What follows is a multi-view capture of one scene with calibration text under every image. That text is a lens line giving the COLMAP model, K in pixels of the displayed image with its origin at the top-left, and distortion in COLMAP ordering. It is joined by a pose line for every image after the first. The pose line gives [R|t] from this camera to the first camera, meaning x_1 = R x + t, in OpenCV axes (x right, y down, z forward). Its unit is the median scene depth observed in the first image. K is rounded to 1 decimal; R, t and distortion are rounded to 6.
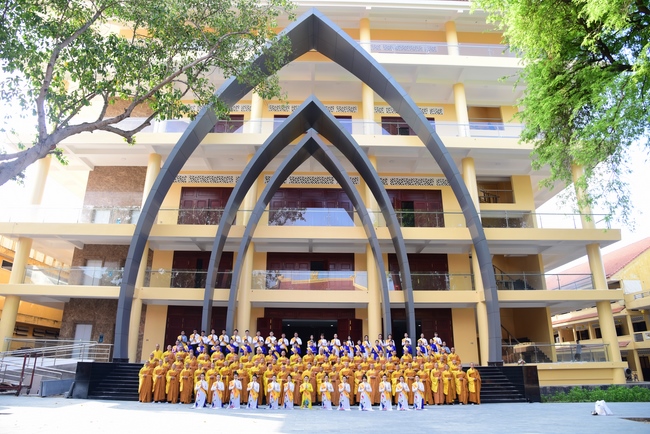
lens RADIAL K [[452.4, 0, 326.8], [0, 452.4, 213.5], [0, 0, 1]] dist [-0.100148, 0.048098]
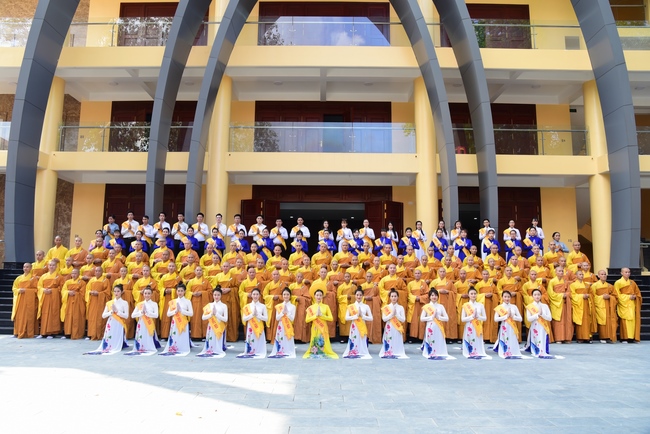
lens RADIAL K [[452.4, 0, 322.0], [0, 452.4, 222.2], [0, 0, 1]] dist [-0.100148, 0.048098]
pose [[0.999567, 0.000603, -0.029424, -0.020402], [0.005678, 0.977054, 0.212916, 0.133211], [0.028877, -0.212991, 0.976627, 0.384975]]
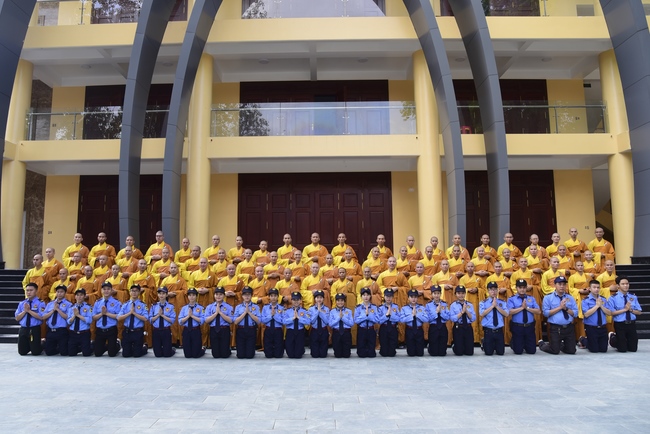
lens RADIAL K [[452.4, 0, 316.6], [0, 452.4, 217.2], [0, 0, 1]] dist [-0.100148, 0.048098]
pose [[0.999064, -0.018285, -0.039207, -0.013821], [0.026268, 0.976492, 0.213947, 0.151038], [0.034373, -0.214777, 0.976058, 0.439851]]
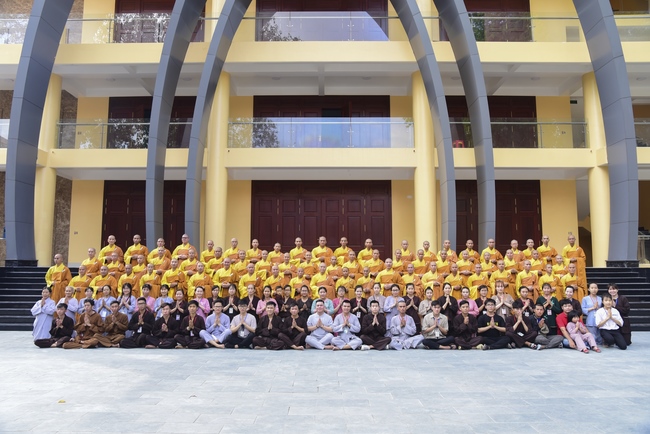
lens RADIAL K [[479.4, 0, 324.4], [0, 479.4, 219.0], [0, 0, 1]] dist [-0.071858, 0.018226]
pose [[0.999522, -0.008169, -0.029827, -0.014357], [0.014680, 0.974218, 0.225130, 0.118335], [0.027219, -0.225460, 0.973872, 0.343572]]
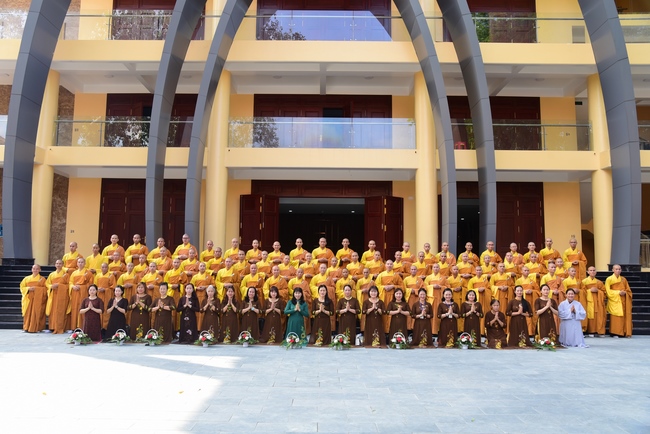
lens RADIAL K [[509.9, 0, 324.6], [0, 509.9, 217.3], [0, 0, 1]] dist [-0.053977, 0.006338]
pose [[0.999654, 0.000938, -0.026277, -0.016189], [0.005025, 0.974130, 0.225931, 0.105745], [0.025809, -0.225985, 0.973789, 0.306387]]
